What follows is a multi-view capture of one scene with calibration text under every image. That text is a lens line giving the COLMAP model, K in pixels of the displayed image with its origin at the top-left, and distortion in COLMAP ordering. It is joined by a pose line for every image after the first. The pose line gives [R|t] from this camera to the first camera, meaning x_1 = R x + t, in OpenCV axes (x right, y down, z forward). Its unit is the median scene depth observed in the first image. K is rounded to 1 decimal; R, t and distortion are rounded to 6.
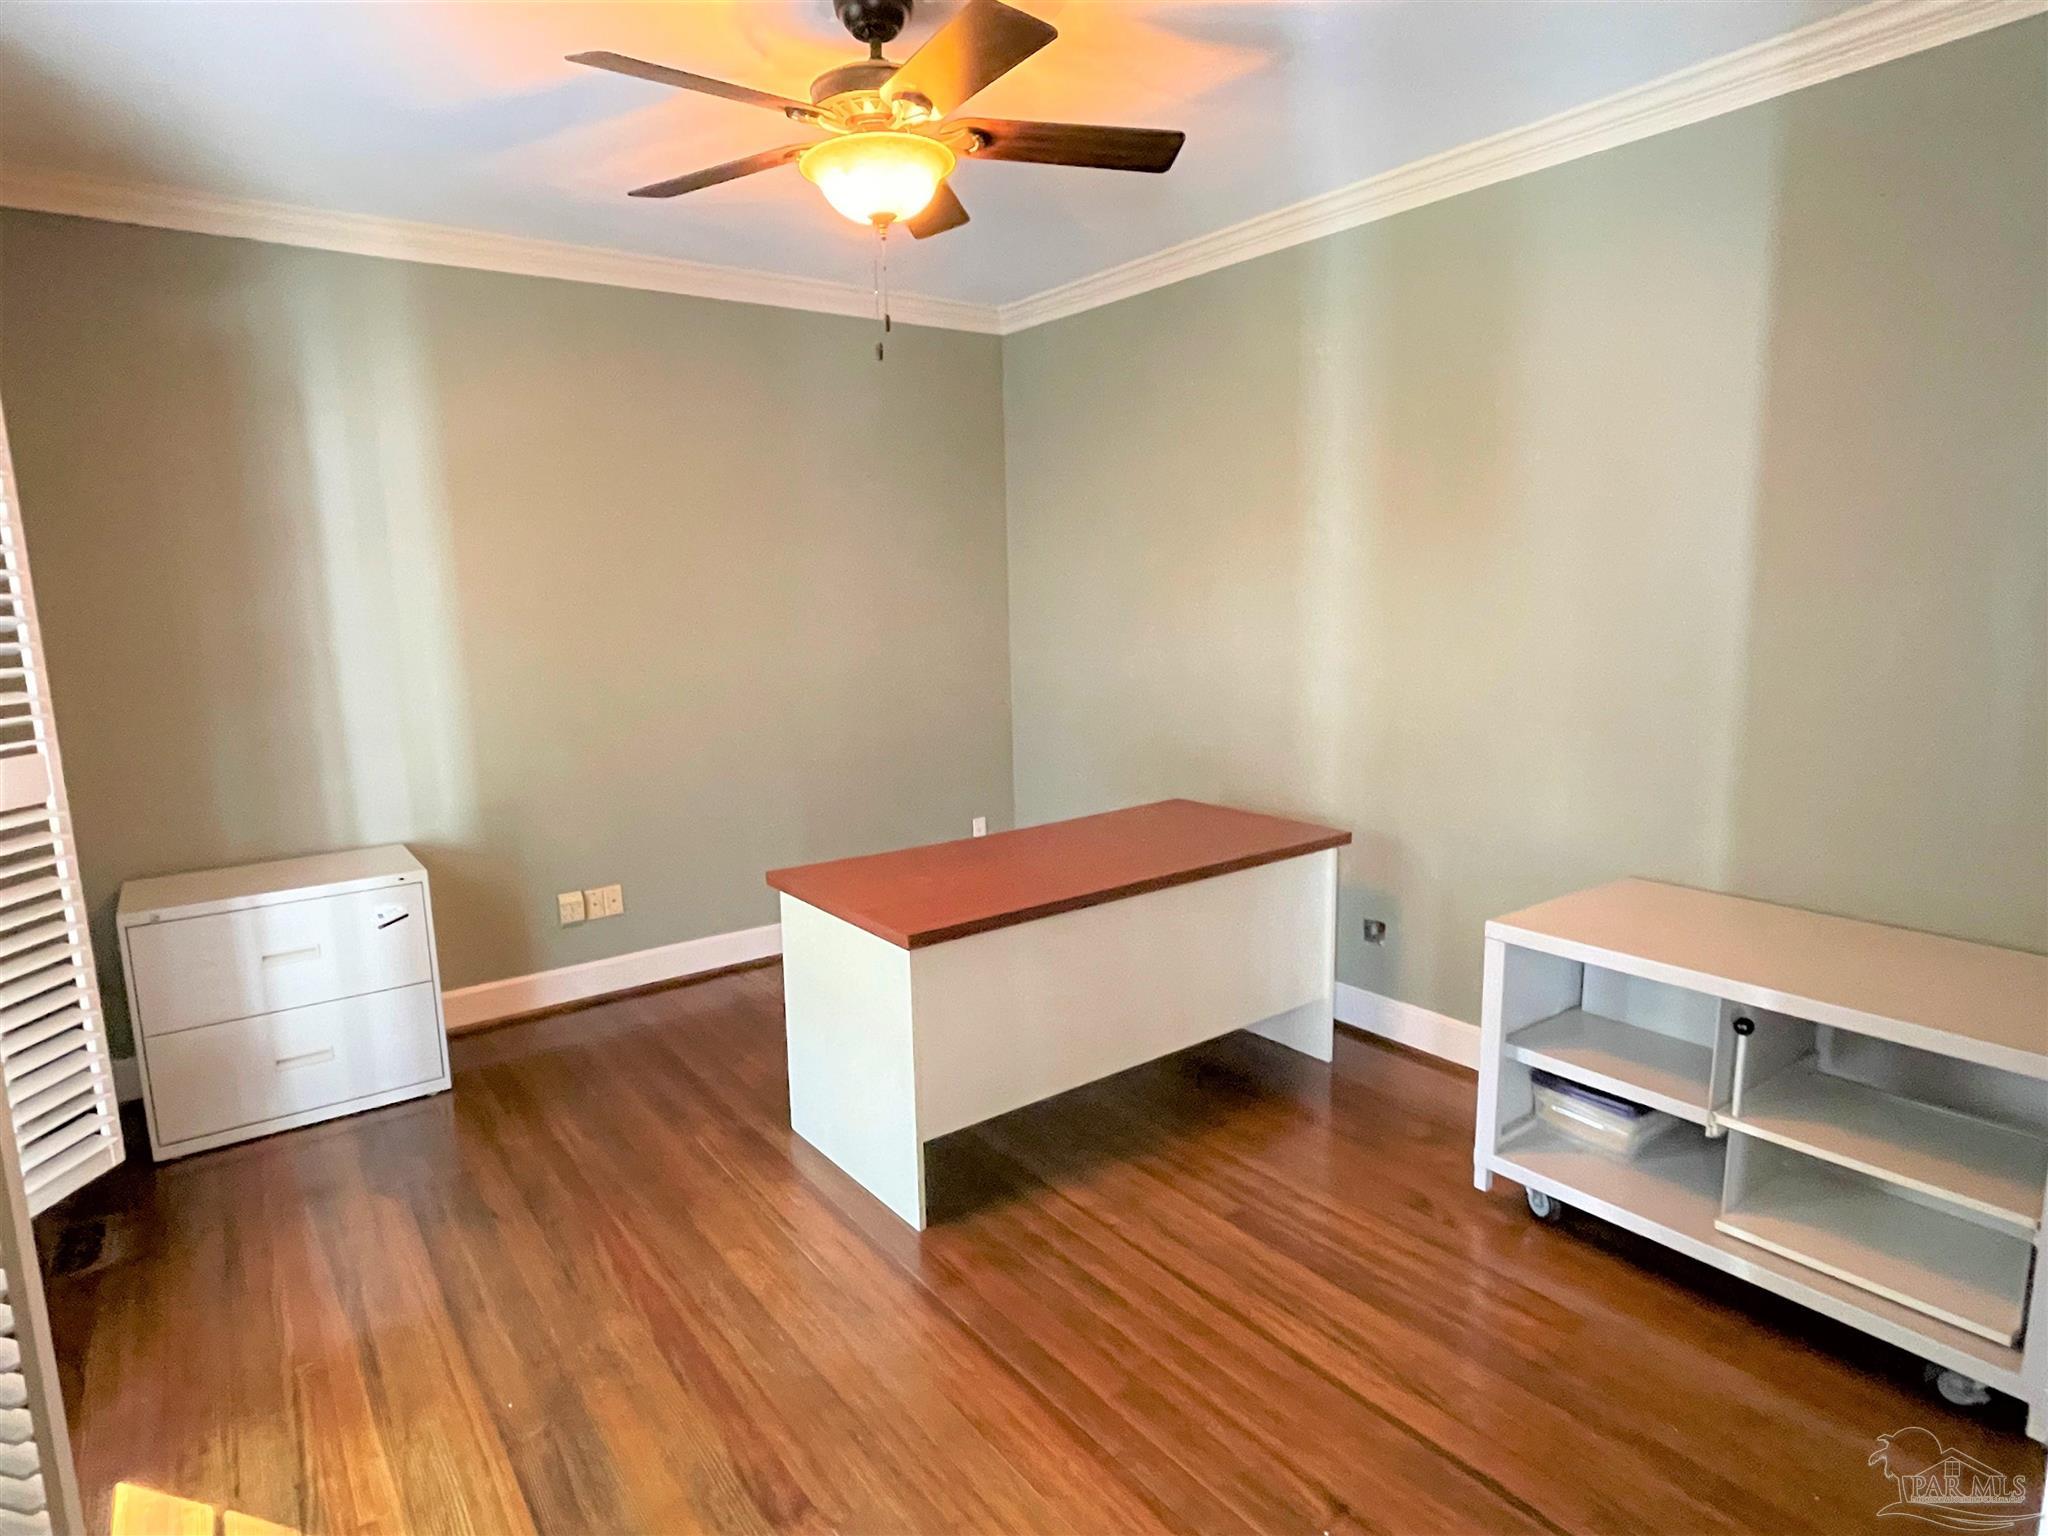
lens RADIAL K [[1135.2, 0, 1026.1], [0, 1135.2, 769.6], [0, 0, 1]] dist [-0.000683, -0.000530]
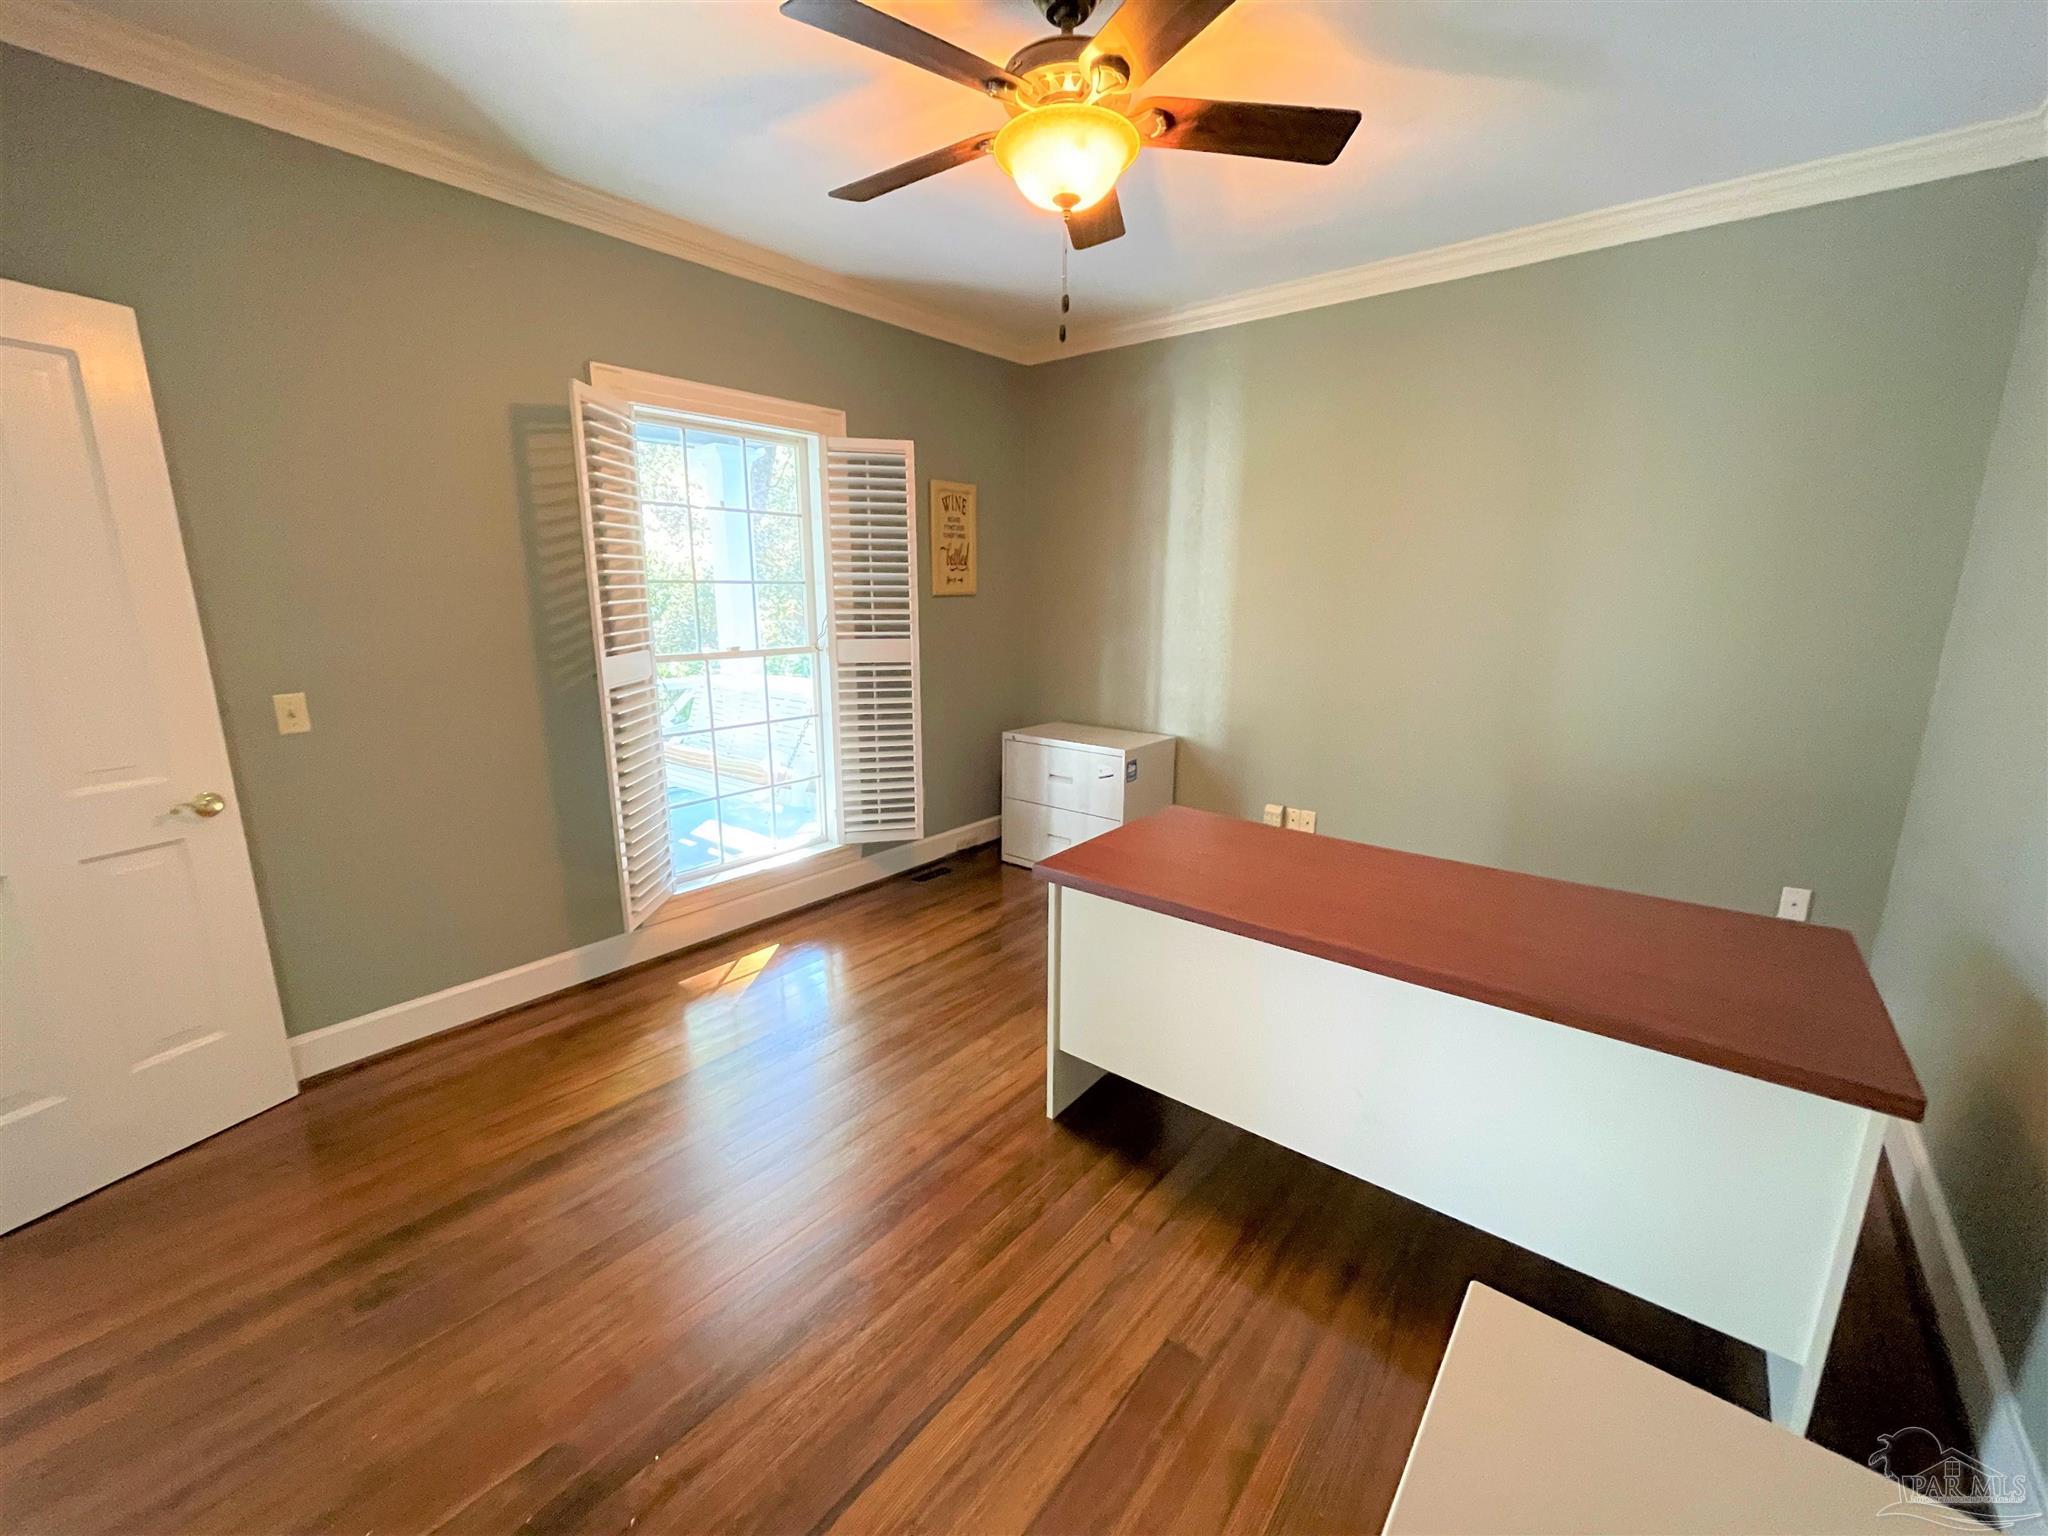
lens RADIAL K [[834.9, 0, 1020.7], [0, 834.9, 769.5], [0, 0, 1]] dist [0.000410, 0.001707]
pose [[0.230732, 0.233758, -0.944521, 0.556077], [-0.162774, 0.966307, 0.199387, -0.095430], [0.959306, 0.107738, 0.261007, 0.626727]]
